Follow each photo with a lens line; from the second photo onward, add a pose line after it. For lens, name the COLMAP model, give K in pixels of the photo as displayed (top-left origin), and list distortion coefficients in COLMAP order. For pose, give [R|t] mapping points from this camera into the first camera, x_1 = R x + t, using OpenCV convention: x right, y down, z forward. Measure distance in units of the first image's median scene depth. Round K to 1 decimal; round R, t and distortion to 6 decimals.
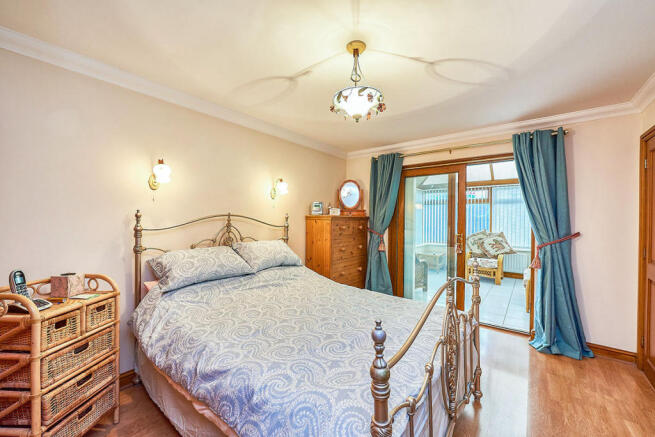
lens RADIAL K [[263.1, 0, 330.1], [0, 263.1, 216.8], [0, 0, 1]] dist [-0.000611, -0.000156]
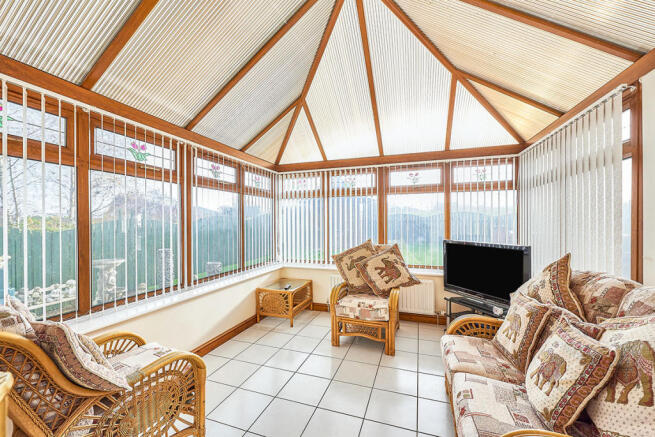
lens RADIAL K [[263.1, 0, 326.3], [0, 263.1, 220.7], [0, 0, 1]] dist [-0.000611, -0.000156]
pose [[0.947986, -0.005591, 0.318262, 0.339874], [0.007450, 0.999962, -0.004625, 0.009209], [-0.318224, 0.006755, 0.947991, 0.523452]]
